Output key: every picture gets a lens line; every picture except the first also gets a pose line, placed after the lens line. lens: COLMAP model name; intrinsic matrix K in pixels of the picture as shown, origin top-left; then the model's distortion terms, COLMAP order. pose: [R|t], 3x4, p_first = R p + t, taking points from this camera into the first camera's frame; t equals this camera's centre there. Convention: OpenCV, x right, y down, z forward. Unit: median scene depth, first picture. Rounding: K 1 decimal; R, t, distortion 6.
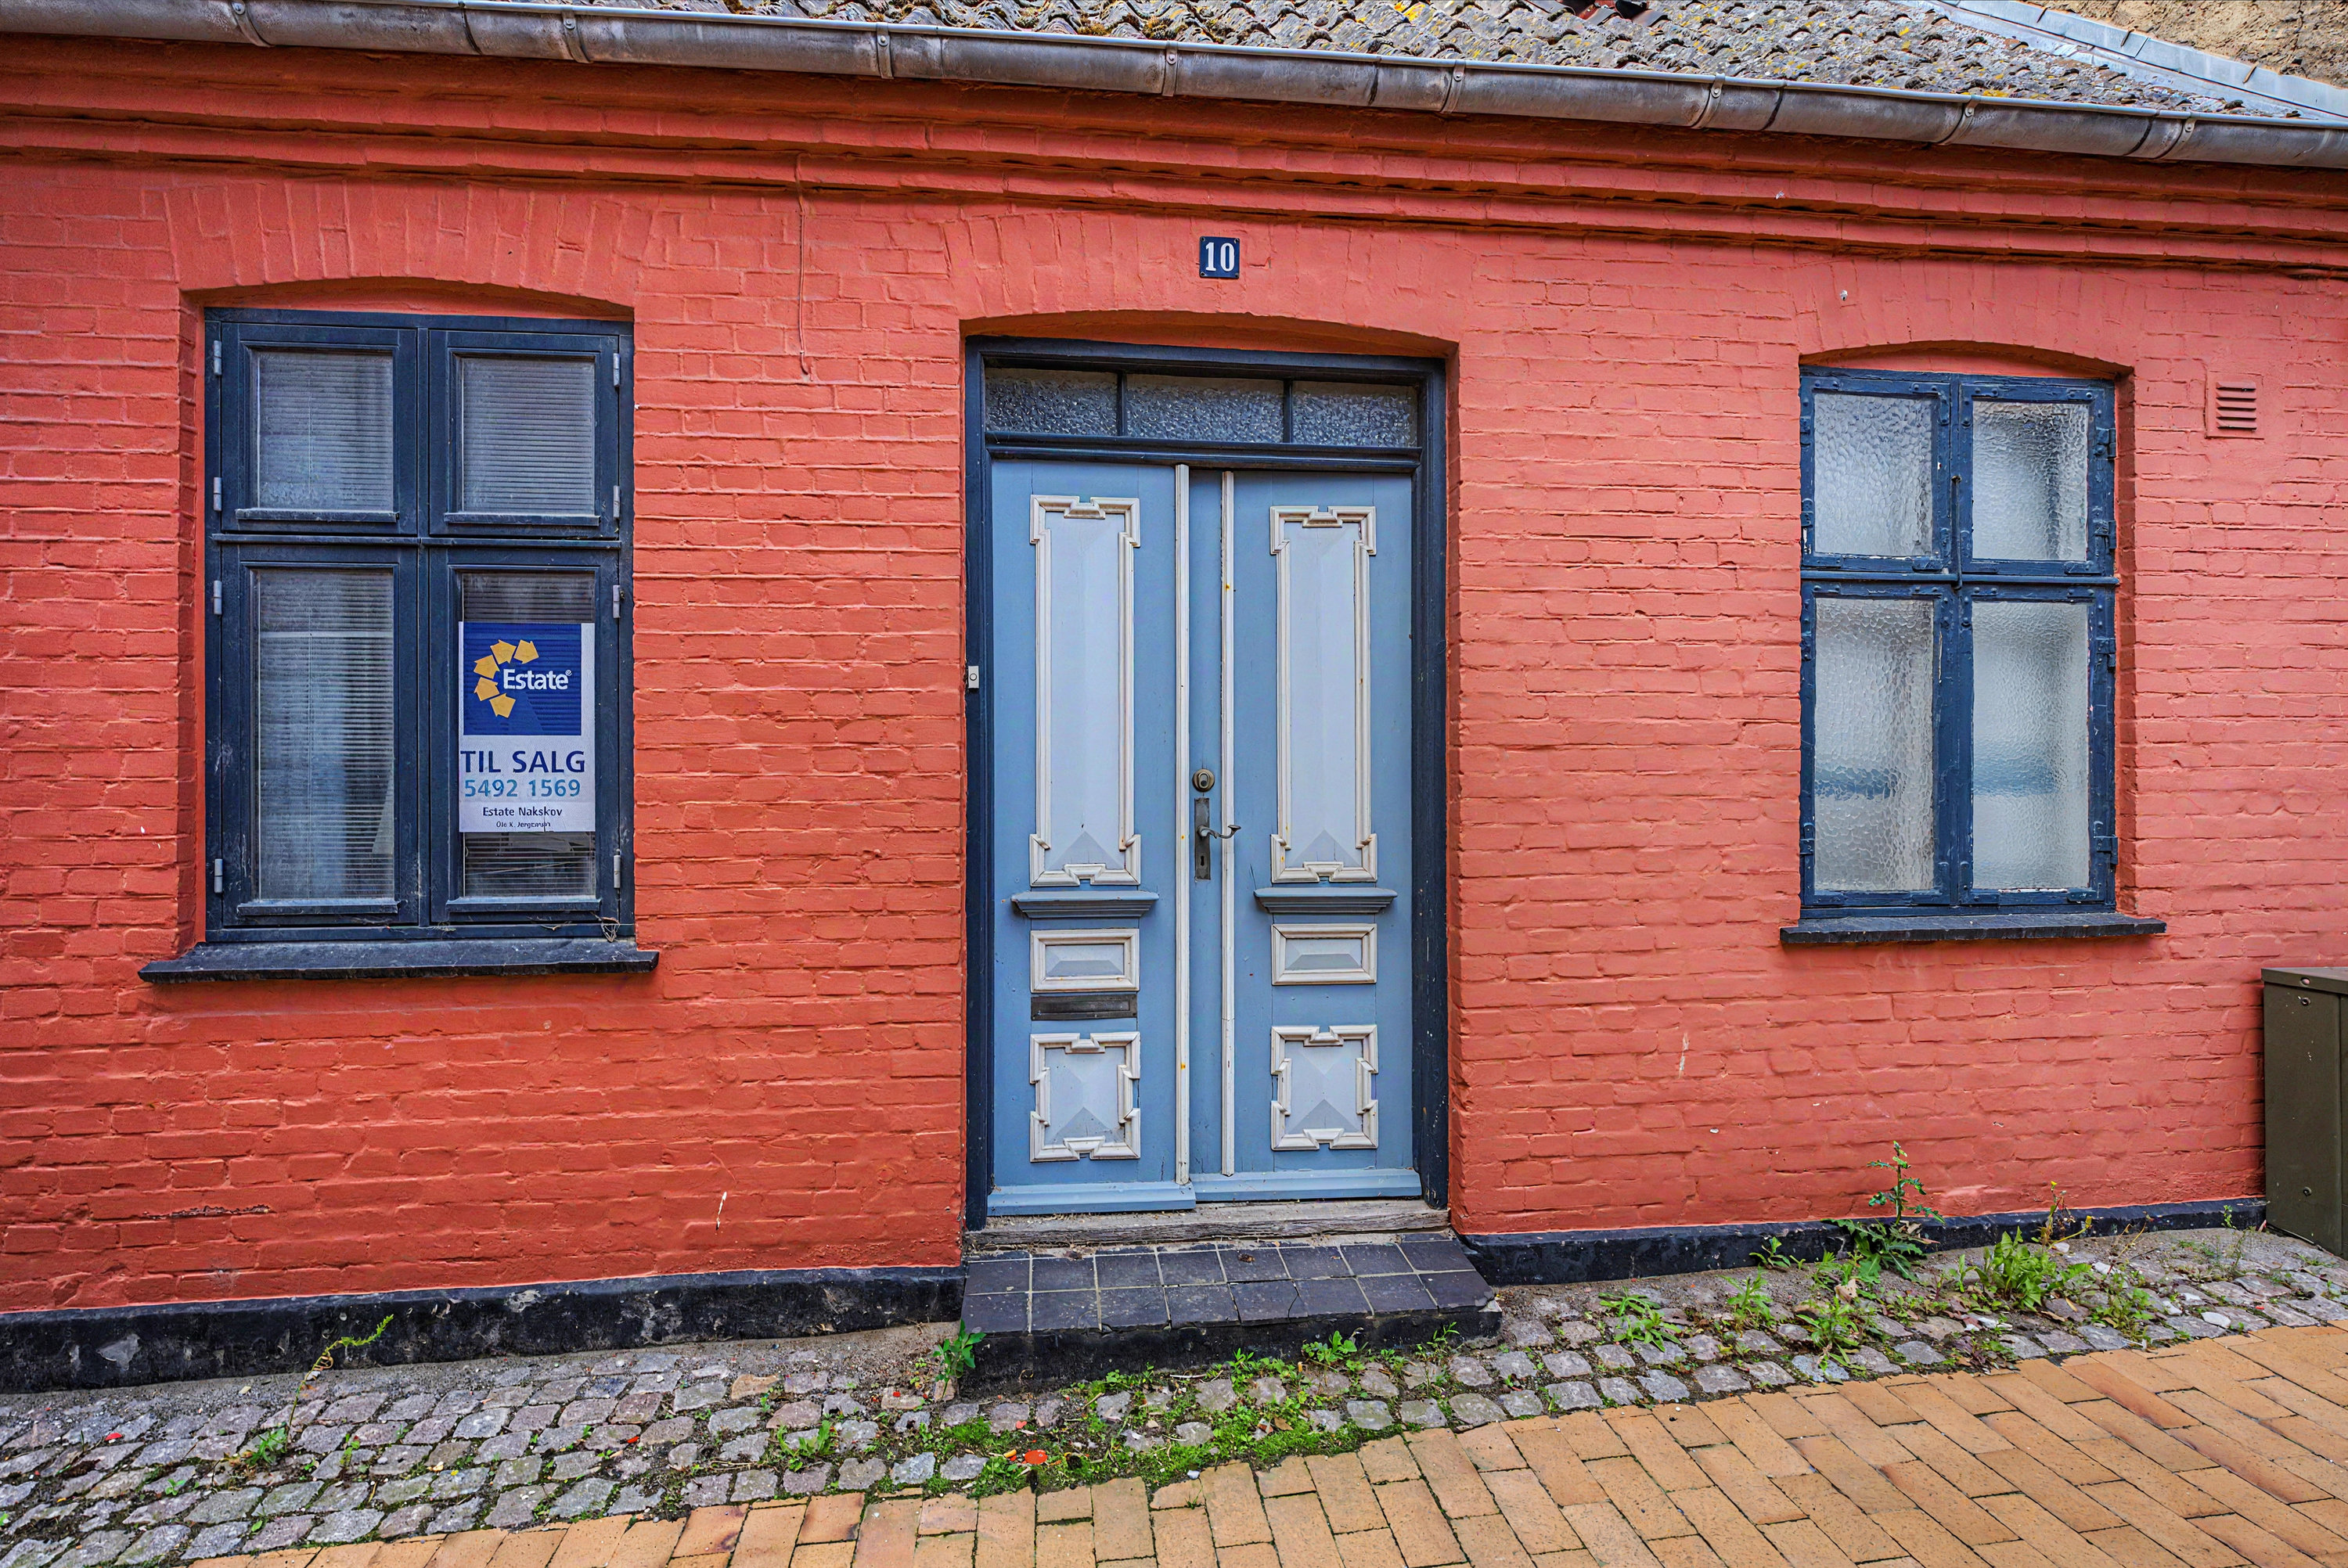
lens RADIAL K [[1087.7, 0, 1168.2], [0, 1087.7, 743.2], [0, 0, 1]] dist [-0.006738, -0.000196]
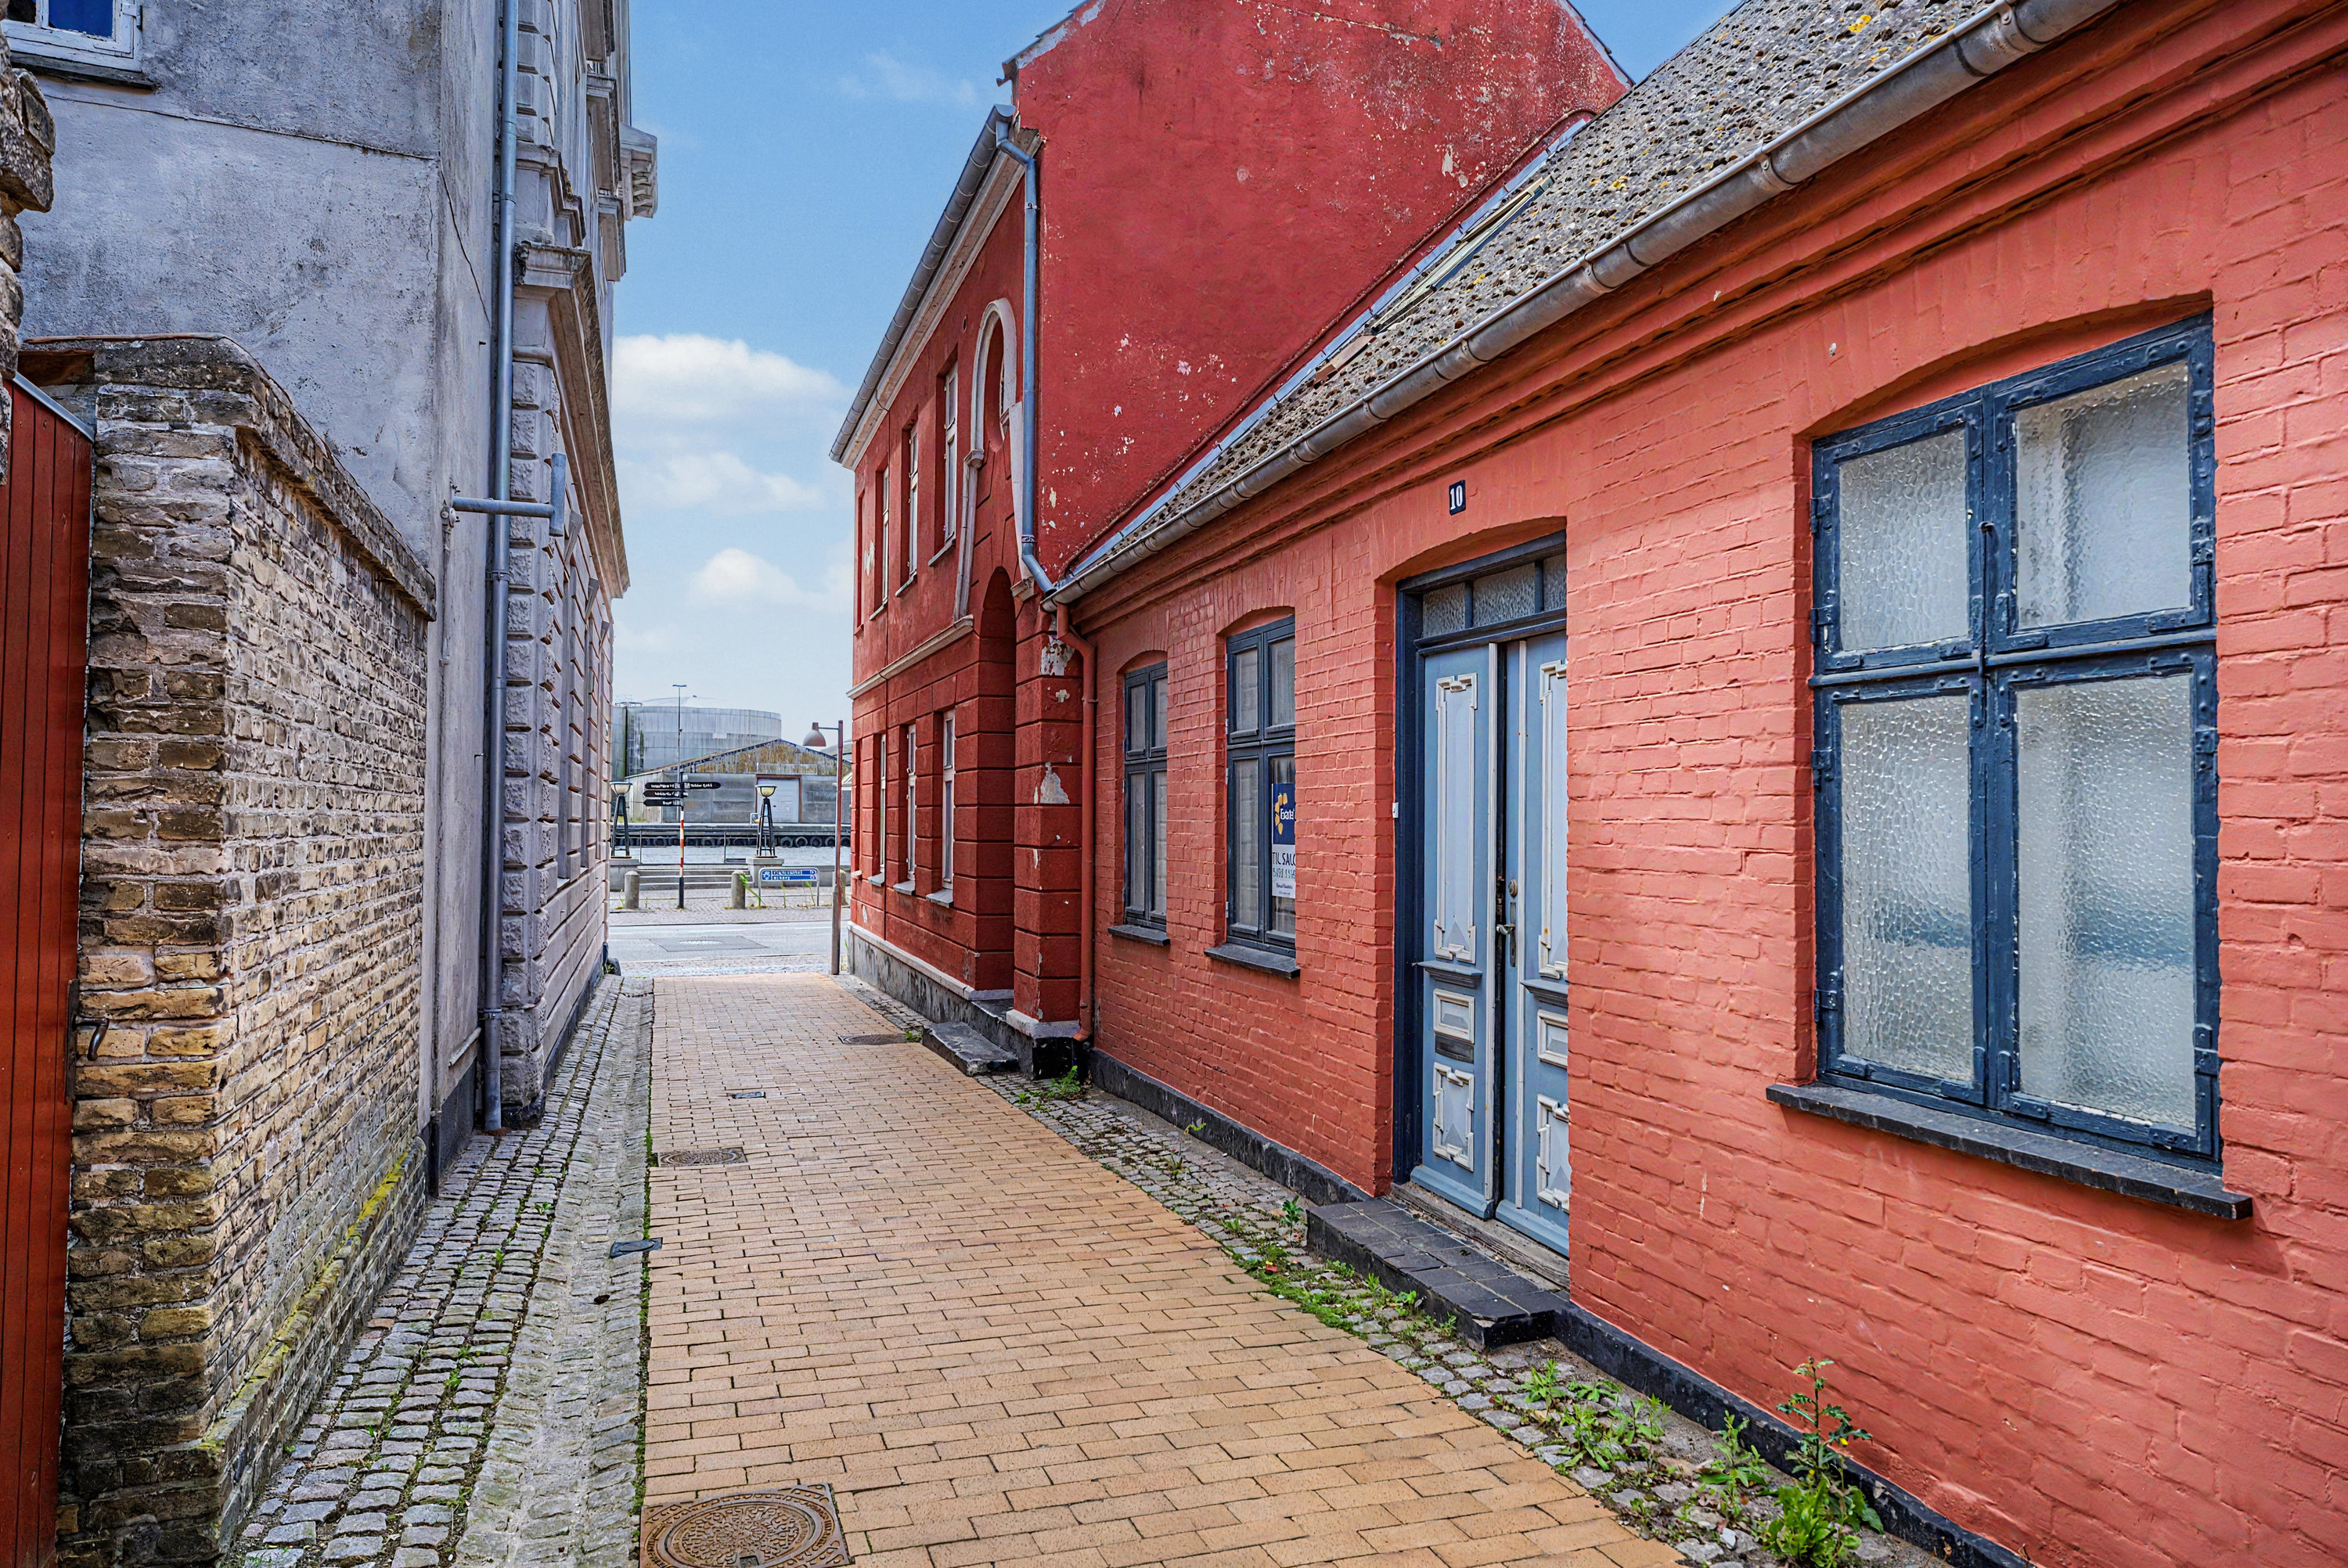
lens RADIAL K [[1477.0, 0, 1174.0], [0, 1477.0, 784.0], [0, 0, 1]] dist [0.005582, 0.002363]
pose [[0.212926, -0.022201, -0.976816, 1.673411], [-0.005808, 0.999695, -0.023988, -0.044451], [0.977051, 0.010781, 0.212732, 0.260211]]
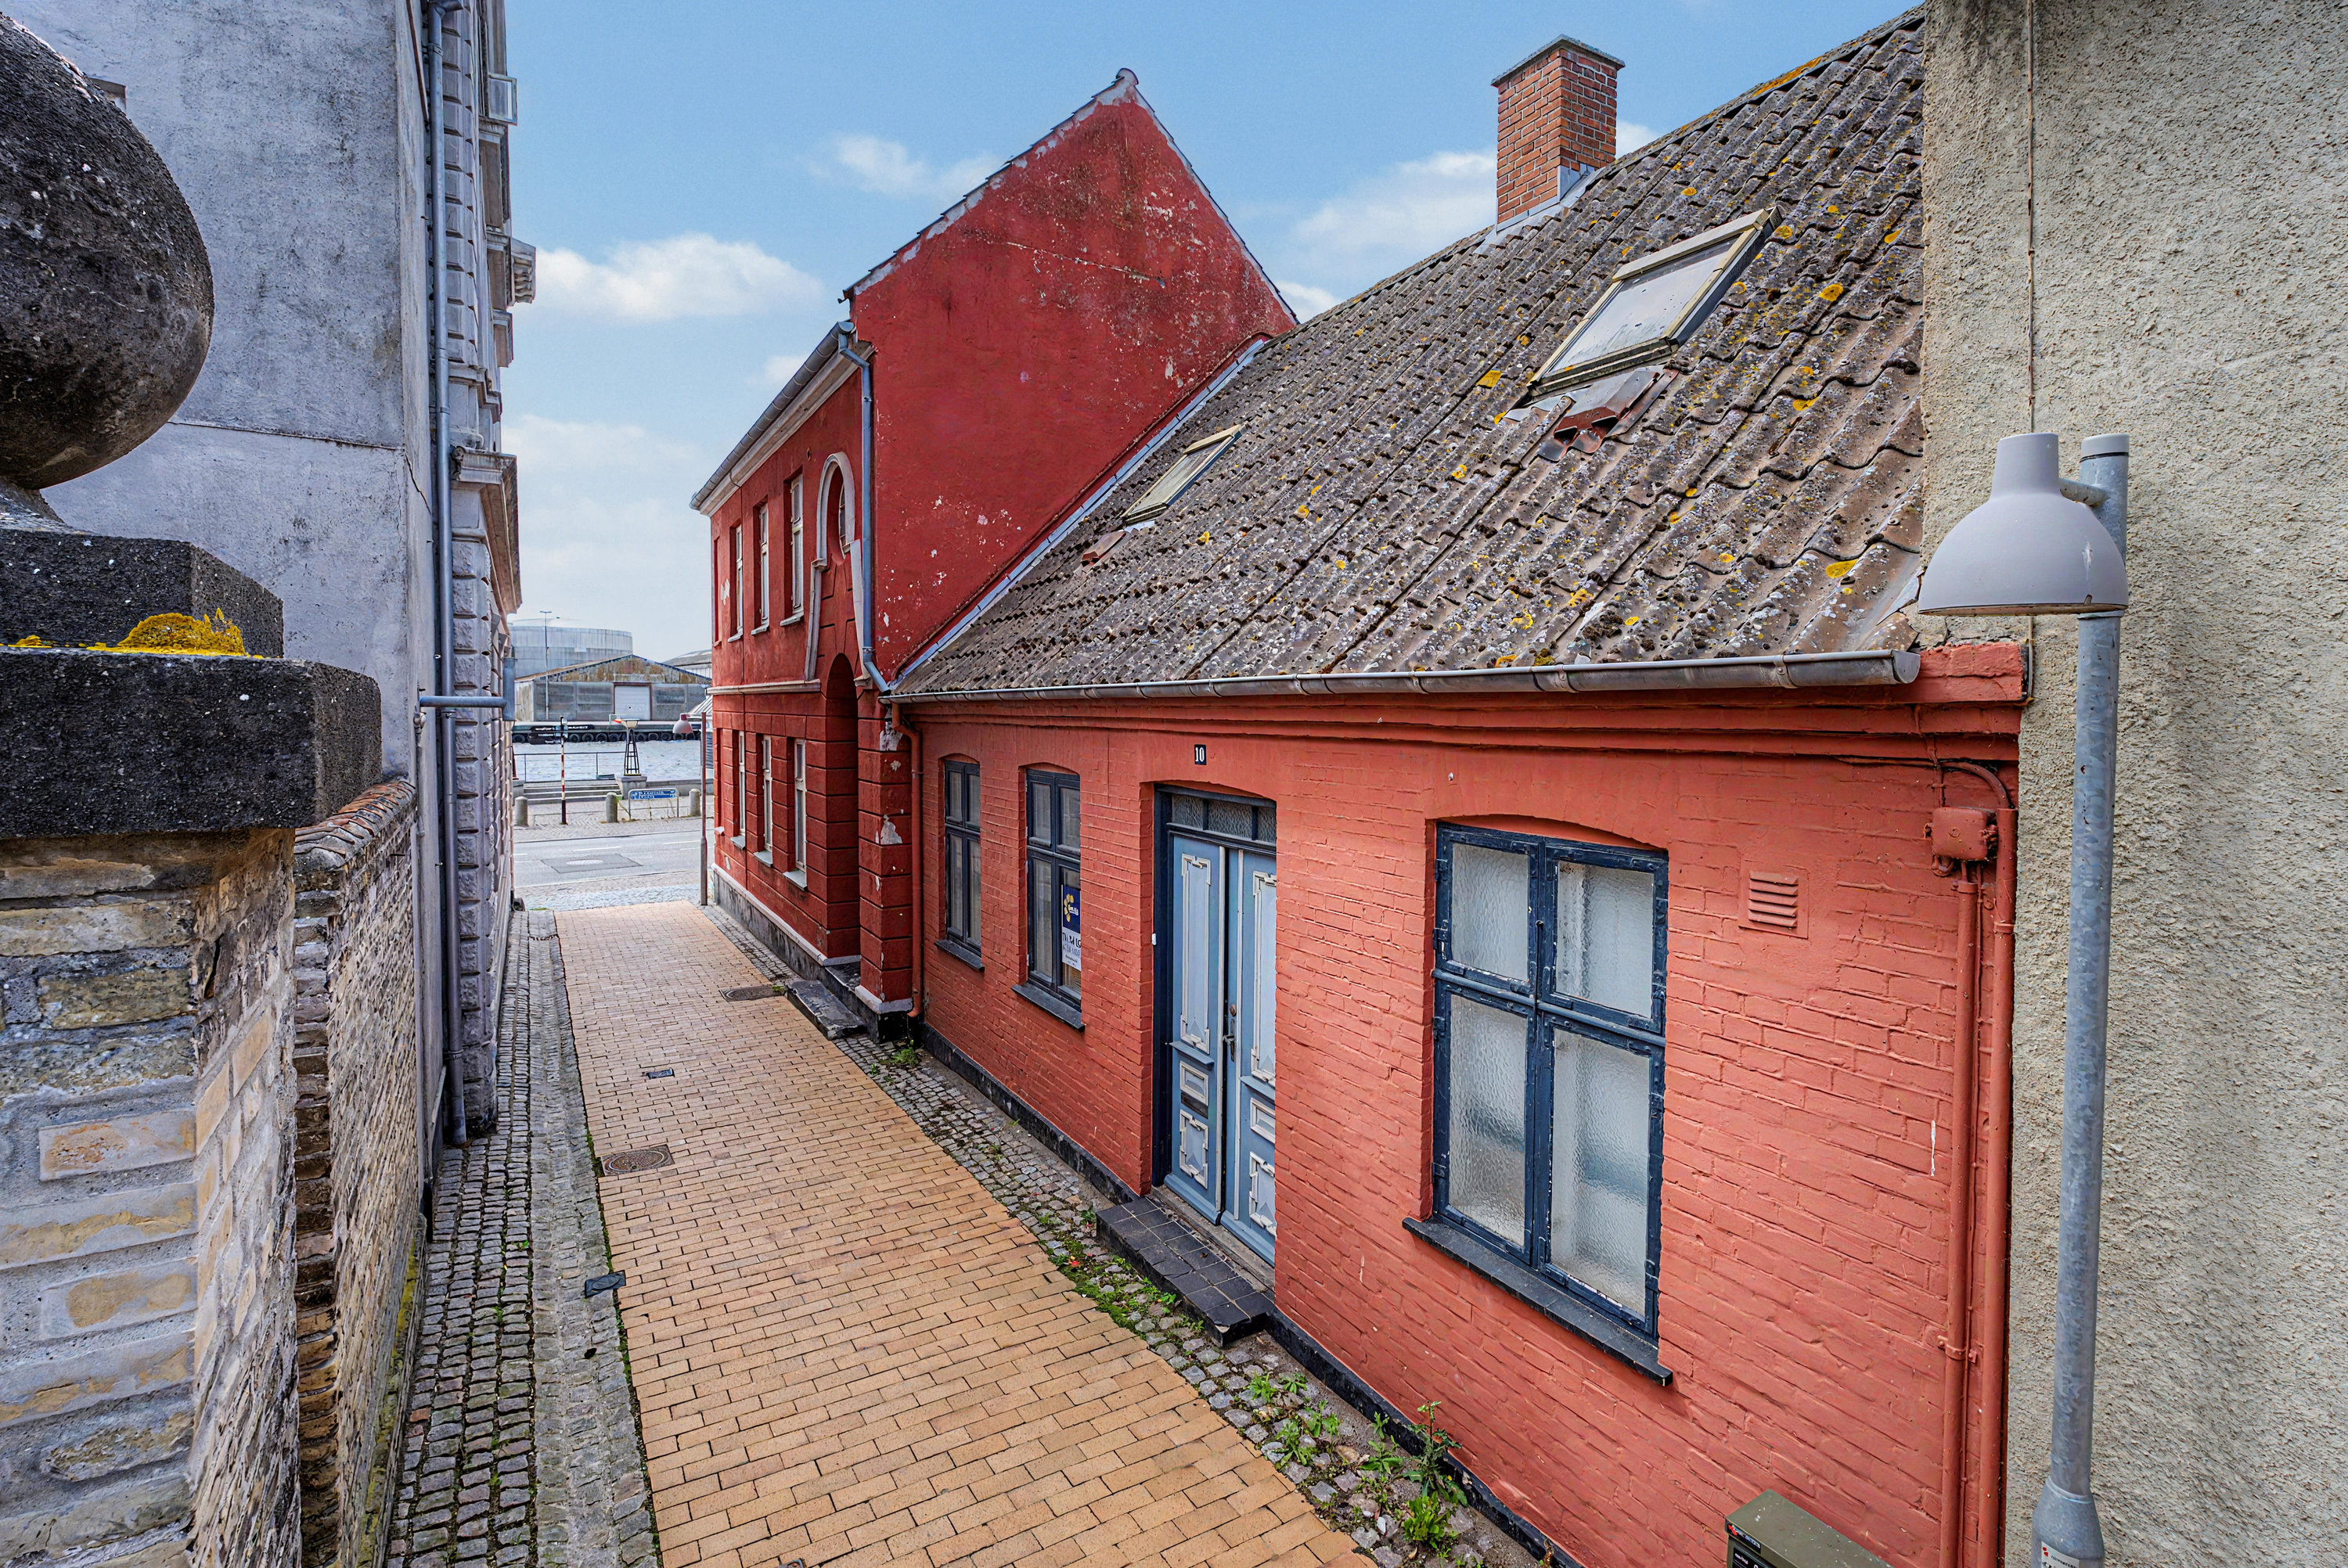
lens RADIAL K [[1070.1, 0, 1168.9], [0, 1070.1, 746.2], [0, 0, 1]] dist [-0.003664, 0.000921]
pose [[0.407447, 0.034719, -0.912569, 1.729599], [-0.002870, 0.999321, 0.036738, -0.510869], [0.913224, -0.012350, 0.407270, 0.143743]]
